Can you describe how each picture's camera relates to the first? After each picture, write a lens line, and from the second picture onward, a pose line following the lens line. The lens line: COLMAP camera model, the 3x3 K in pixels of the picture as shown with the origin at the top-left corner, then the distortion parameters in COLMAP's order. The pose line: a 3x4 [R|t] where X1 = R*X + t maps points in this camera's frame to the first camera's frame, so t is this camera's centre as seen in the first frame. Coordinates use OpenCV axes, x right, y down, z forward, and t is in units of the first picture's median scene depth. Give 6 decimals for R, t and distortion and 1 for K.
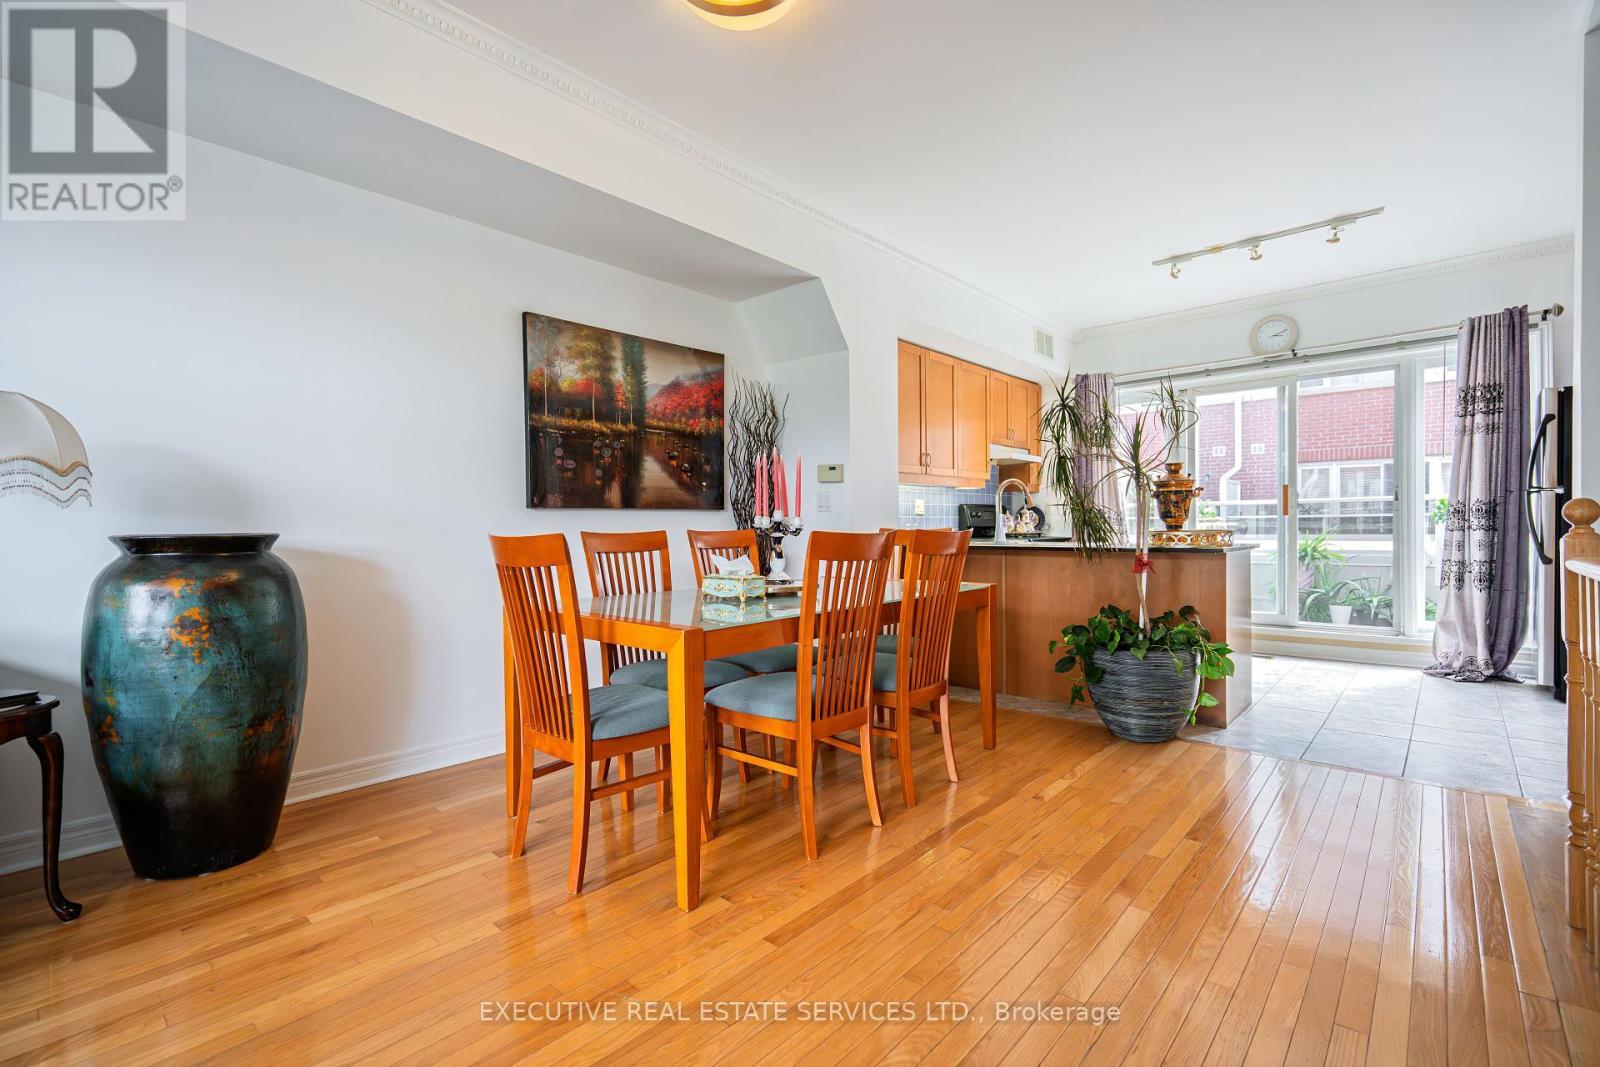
lens RADIAL K [[710.3, 0, 796.6], [0, 710.3, 532.5], [0, 0, 1]] dist [-0.007318, 0.000367]
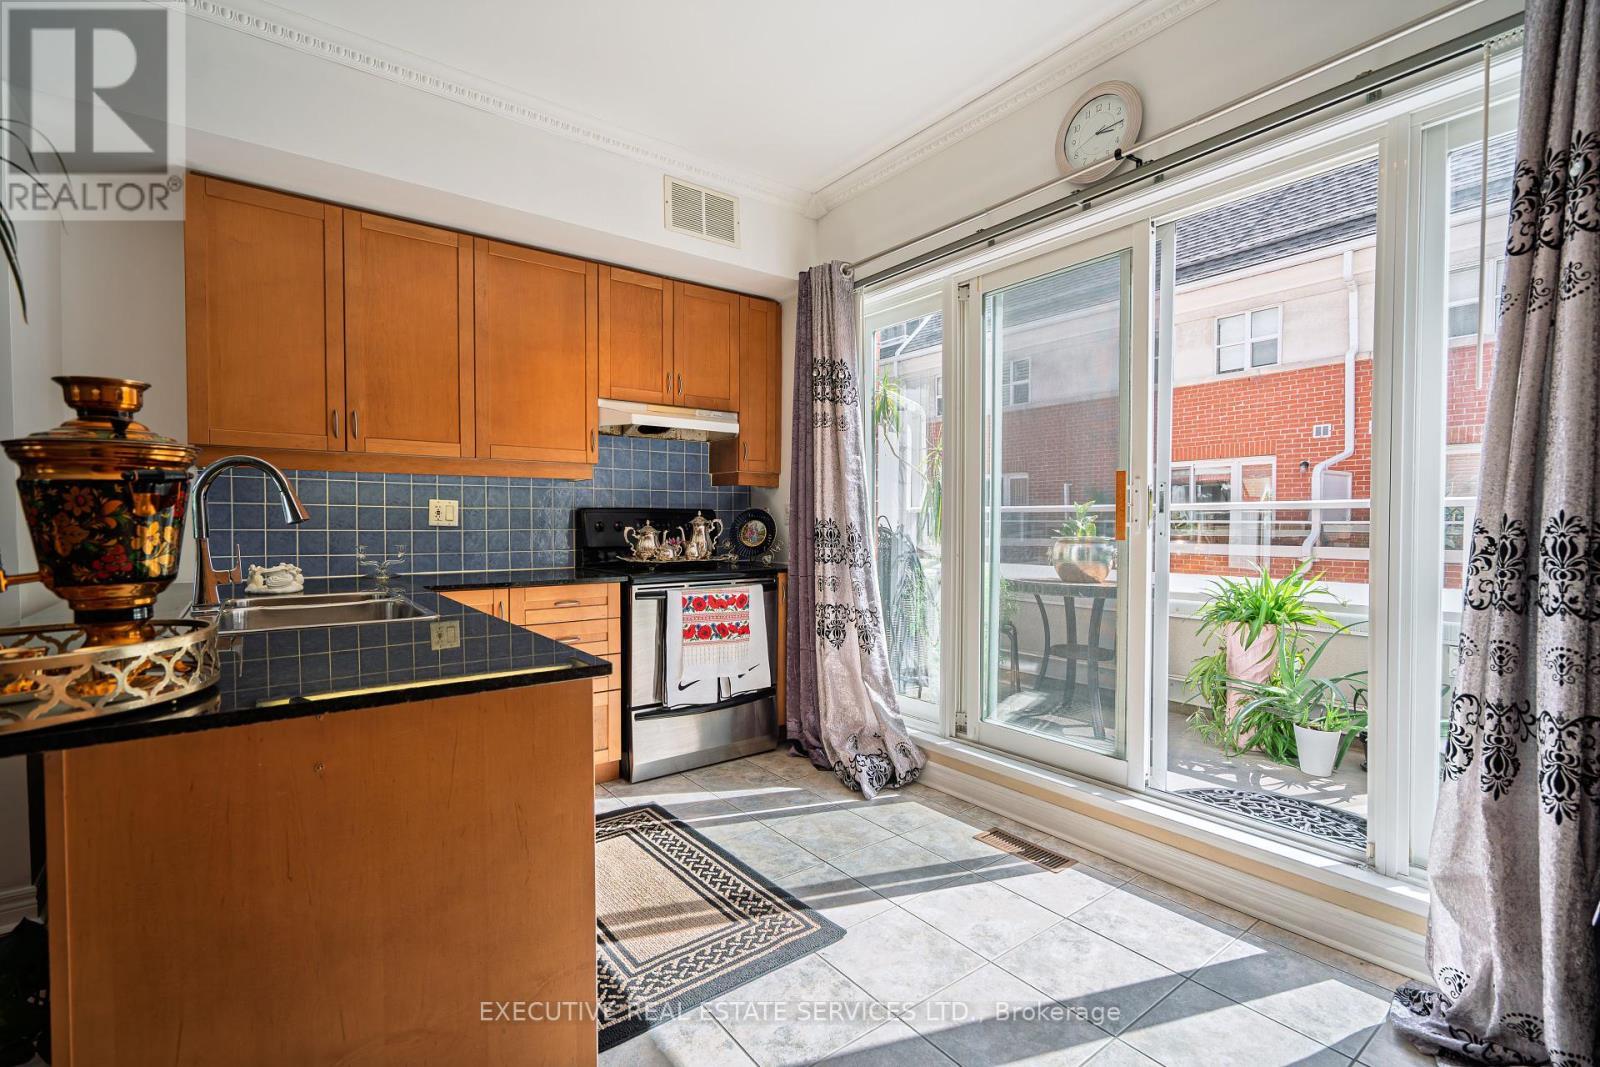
lens RADIAL K [[714.4, 0, 795.5], [0, 714.4, 533.5], [0, 0, 1]] dist [-0.004350, 0.000875]
pose [[0.983650, 0.013876, -0.179555, 0.767219], [-0.011856, 0.999854, 0.012321, -0.042371], [0.179700, -0.009991, 0.983671, 0.704171]]
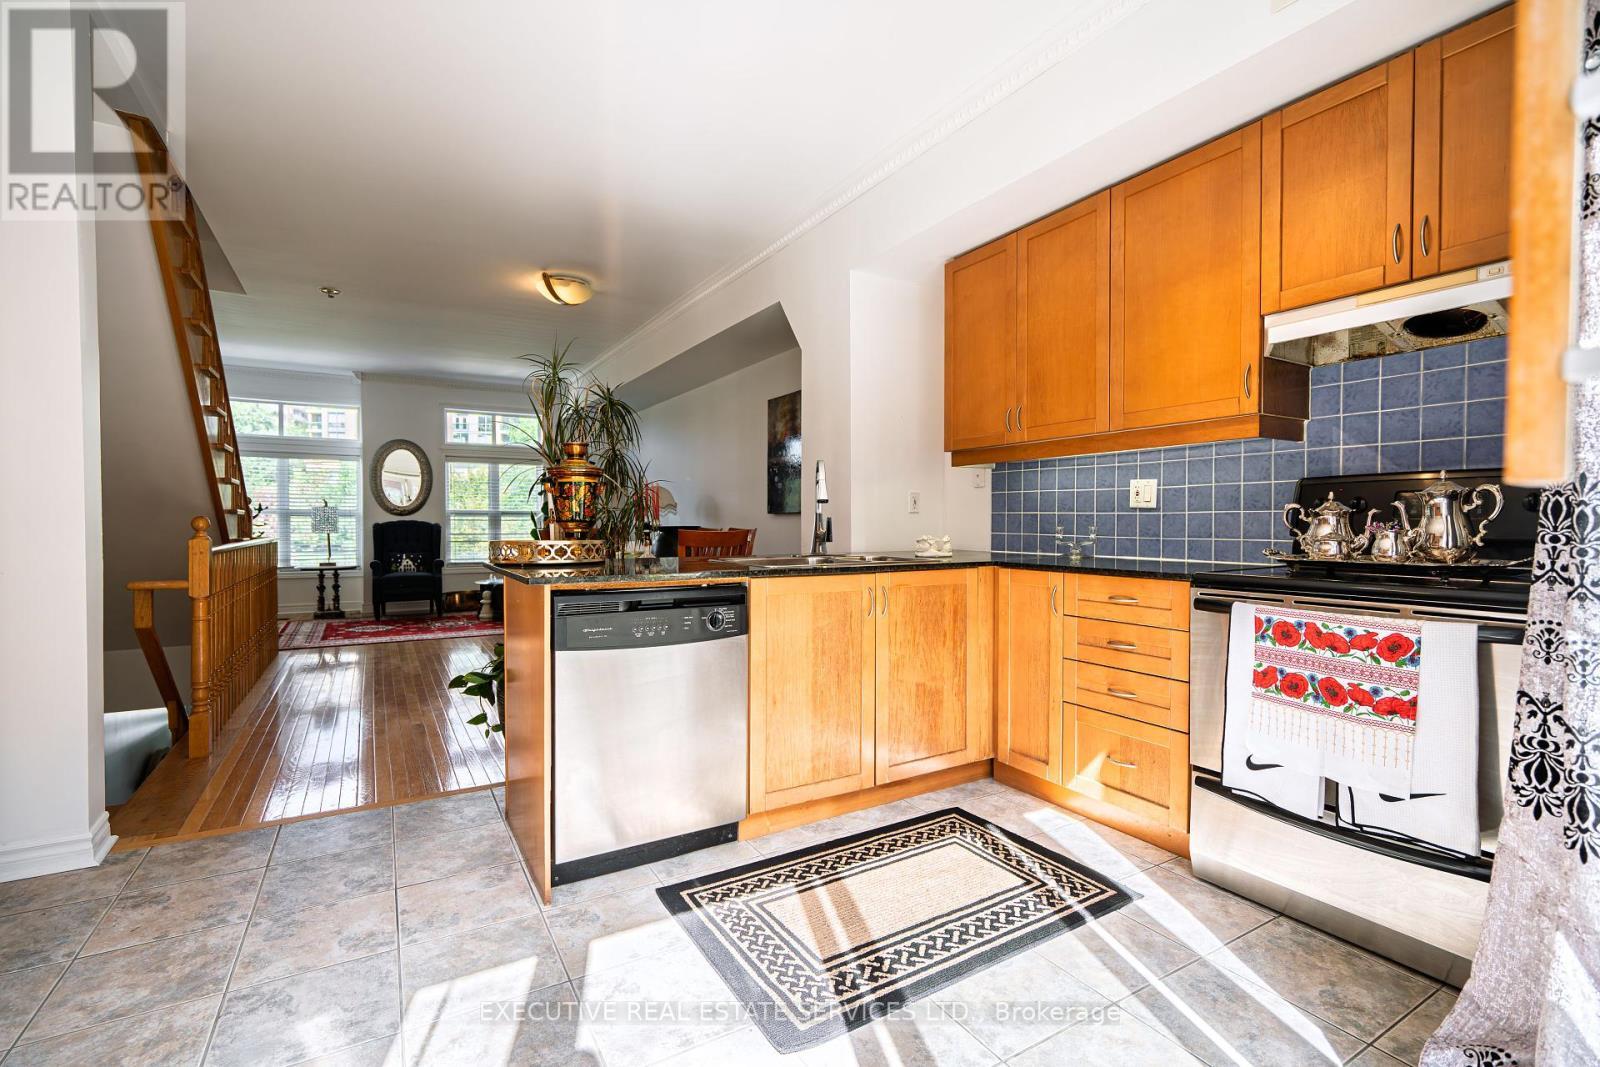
lens RADIAL K [[714.4, 0, 795.5], [0, 714.4, 533.5], [0, 0, 1]] dist [-0.004350, 0.000875]
pose [[-0.292106, 0.023807, -0.956089, 1.038191], [-0.006121, 0.999623, 0.026761, -0.027543], [0.956366, 0.013669, -0.291851, 1.281523]]
